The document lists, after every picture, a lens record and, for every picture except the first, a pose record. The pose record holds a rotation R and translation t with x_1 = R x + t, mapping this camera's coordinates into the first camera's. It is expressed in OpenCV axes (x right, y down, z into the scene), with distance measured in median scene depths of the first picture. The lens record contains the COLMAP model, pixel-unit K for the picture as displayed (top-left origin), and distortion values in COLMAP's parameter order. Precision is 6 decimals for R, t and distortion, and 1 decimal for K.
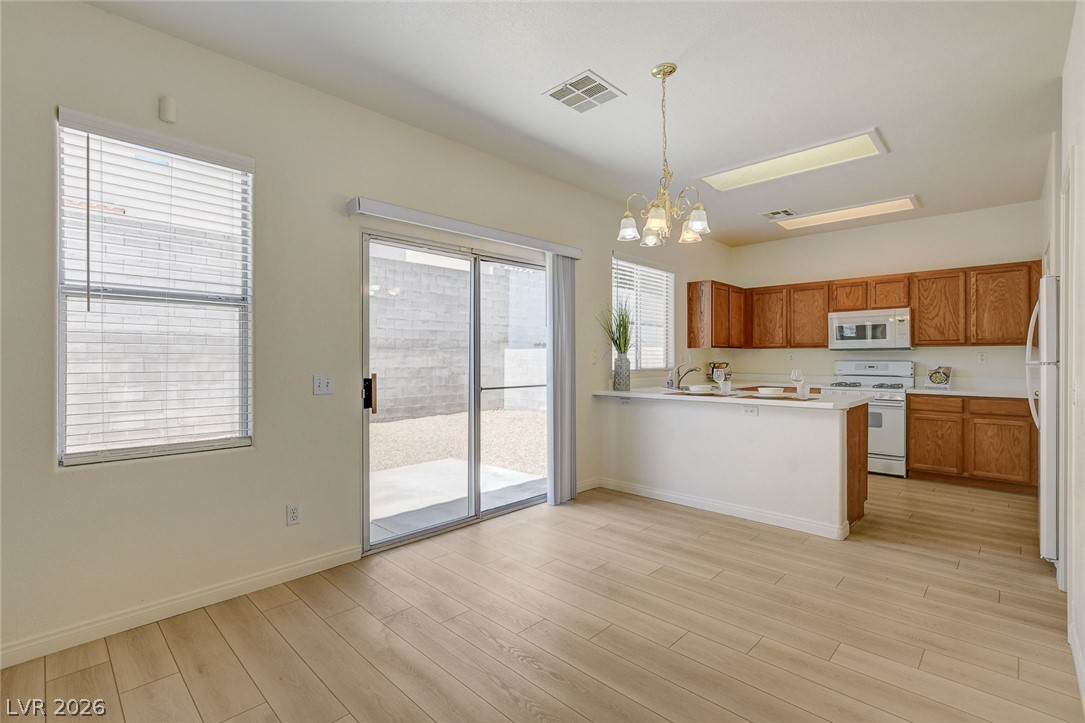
lens RADIAL K [[493.9, 0, 541.3], [0, 493.9, 358.0], [0, 0, 1]] dist [-0.010852, 0.001293]
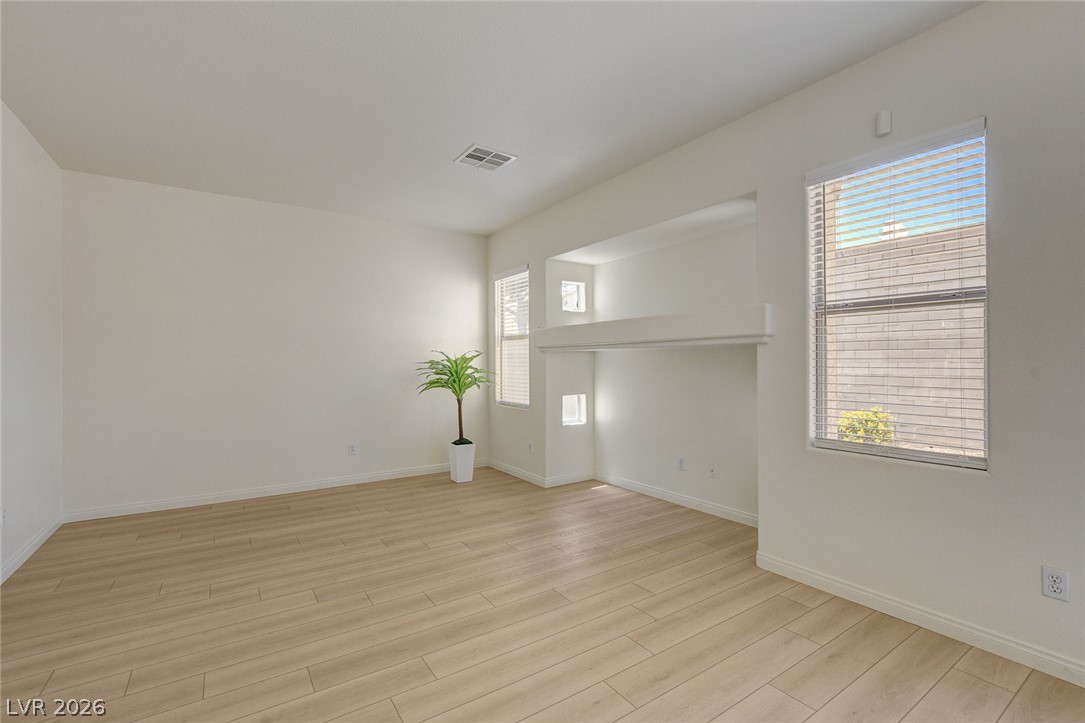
lens RADIAL K [[475.0, 0, 539.4], [0, 475.0, 365.4], [0, 0, 1]] dist [-0.019073, 0.005287]
pose [[-0.204910, 0.004828, -0.978769, 0.175459], [0.005883, 0.999976, 0.003701, -0.001896], [0.978763, -0.004999, -0.204934, 0.238089]]
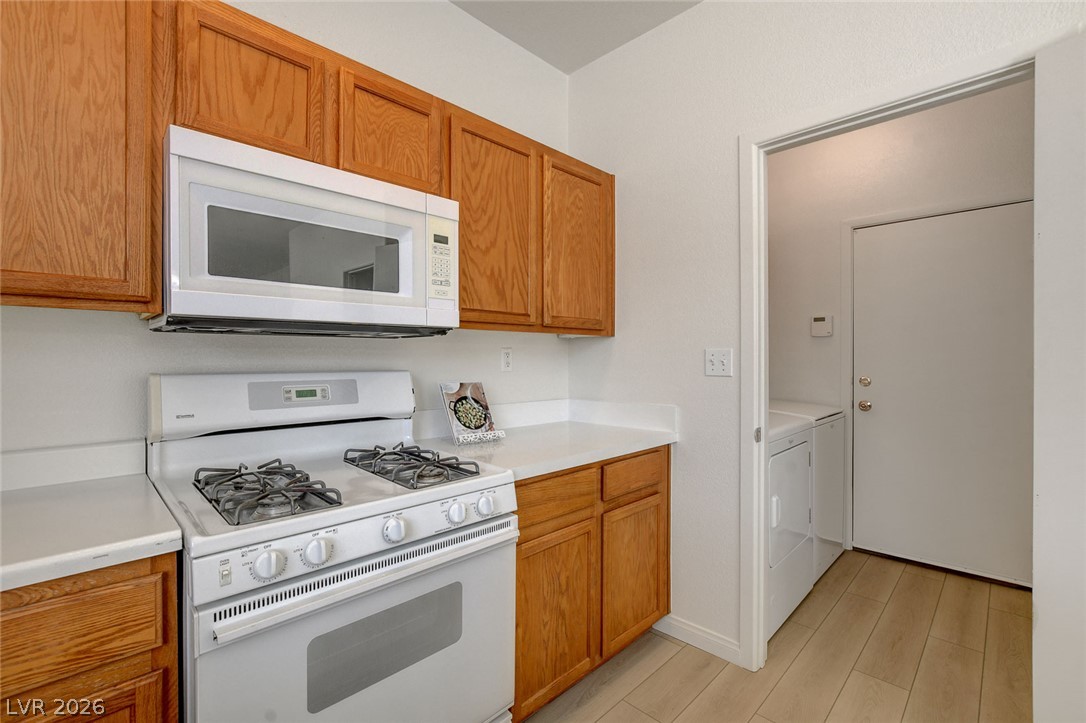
lens RADIAL K [[475.4, 0, 542.6], [0, 475.4, 359.9], [0, 0, 1]] dist [-0.019073, 0.005287]
pose [[0.010765, -0.004941, 0.999930, 0.483160], [-0.001135, 0.999987, 0.004953, -0.002635], [-0.999941, -0.001189, 0.010759, 1.023007]]
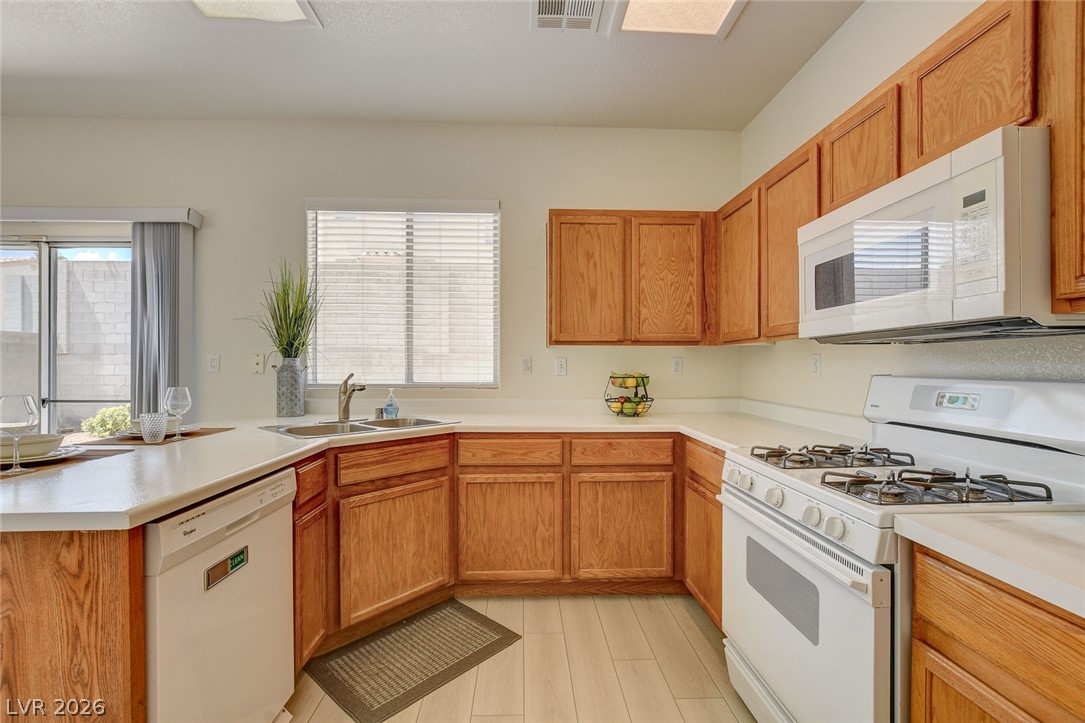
lens RADIAL K [[475.0, 0, 539.9], [0, 475.0, 365.7], [0, 0, 1]] dist [-0.019073, 0.005287]
pose [[0.725524, 0.001871, -0.688194, 0.807439], [-0.001977, 0.999998, 0.000634, -0.000284], [0.688194, 0.000900, 0.725526, 0.782328]]
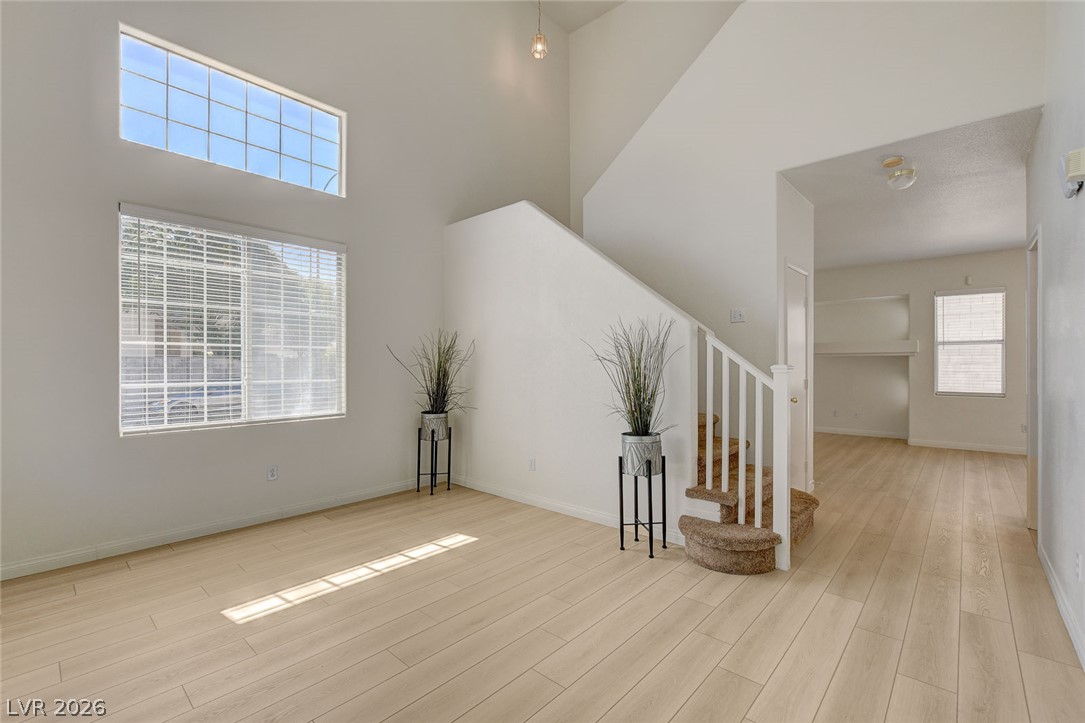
lens RADIAL K [[475.0, 0, 542.4], [0, 475.0, 368.3], [0, 0, 1]] dist [-0.019073, 0.005287]
pose [[0.036822, 0.006166, -0.999303, 0.974873], [0.004638, 0.999969, 0.006341, -0.000341], [0.999311, -0.004868, 0.036792, -0.829929]]
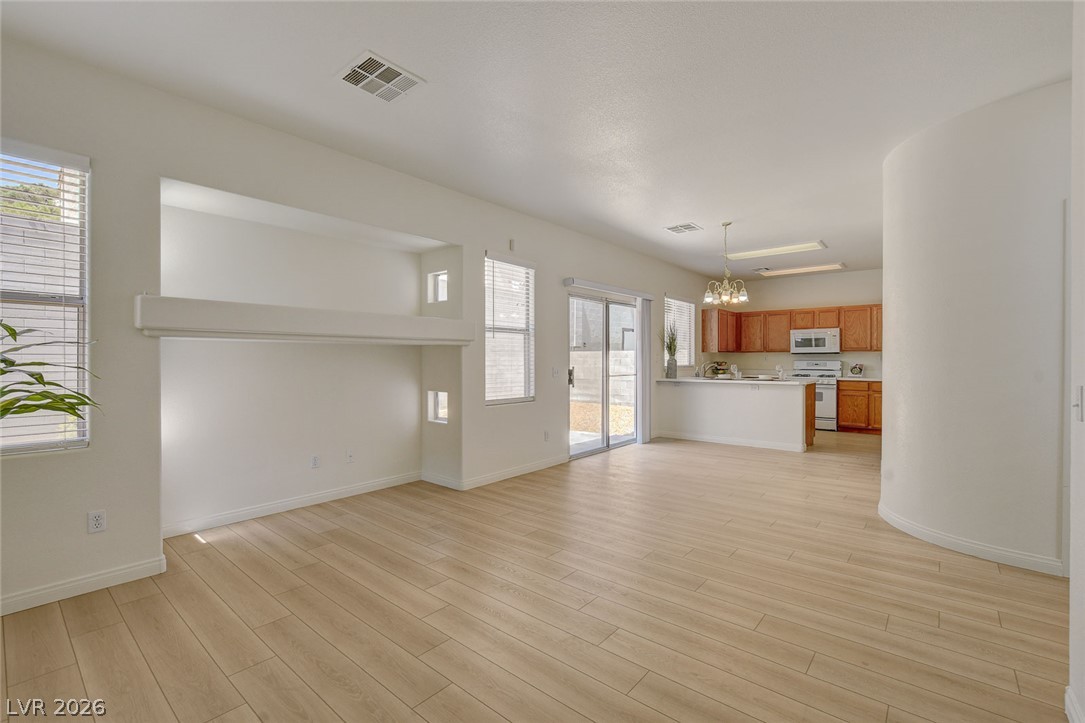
lens RADIAL K [[475.0, 0, 539.5], [0, 475.0, 359.9], [0, 0, 1]] dist [-0.019073, 0.005287]
pose [[0.997798, 0.000384, 0.066318, -0.382550], [-0.000571, 0.999996, 0.002811, -0.000079], [-0.066317, -0.002842, 0.997795, -0.548536]]
